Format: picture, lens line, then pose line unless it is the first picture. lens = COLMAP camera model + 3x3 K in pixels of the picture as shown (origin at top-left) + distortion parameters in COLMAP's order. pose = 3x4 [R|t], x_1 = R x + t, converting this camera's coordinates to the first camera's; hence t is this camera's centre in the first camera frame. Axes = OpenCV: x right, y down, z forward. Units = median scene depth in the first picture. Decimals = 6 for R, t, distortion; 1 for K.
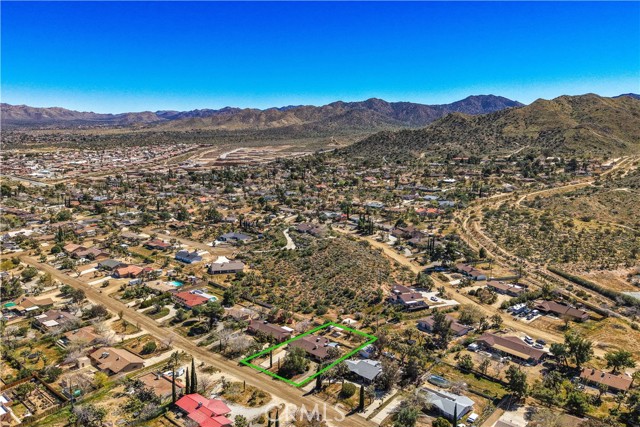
lens RADIAL K [[497.4, 0, 319.9], [0, 497.4, 212.9], [0, 0, 1]] dist [0.010573, -0.003498]
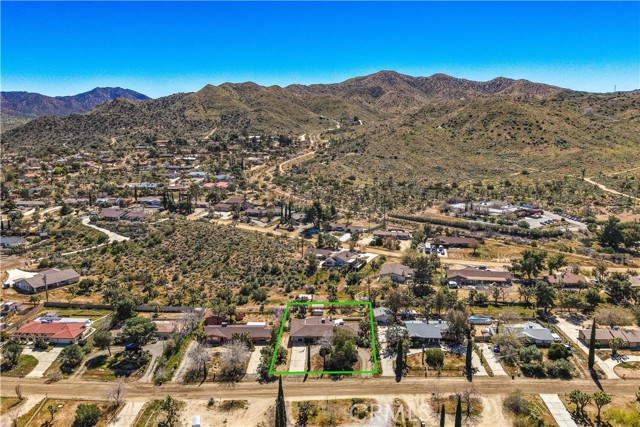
lens RADIAL K [[497.4, 0, 320.0], [0, 497.4, 214.3], [0, 0, 1]] dist [0.010573, -0.003498]
pose [[0.764082, -0.127466, 0.632401, -0.090411], [0.117882, 0.991368, 0.057390, 0.007880], [-0.634258, 0.030699, 0.772512, 0.072812]]
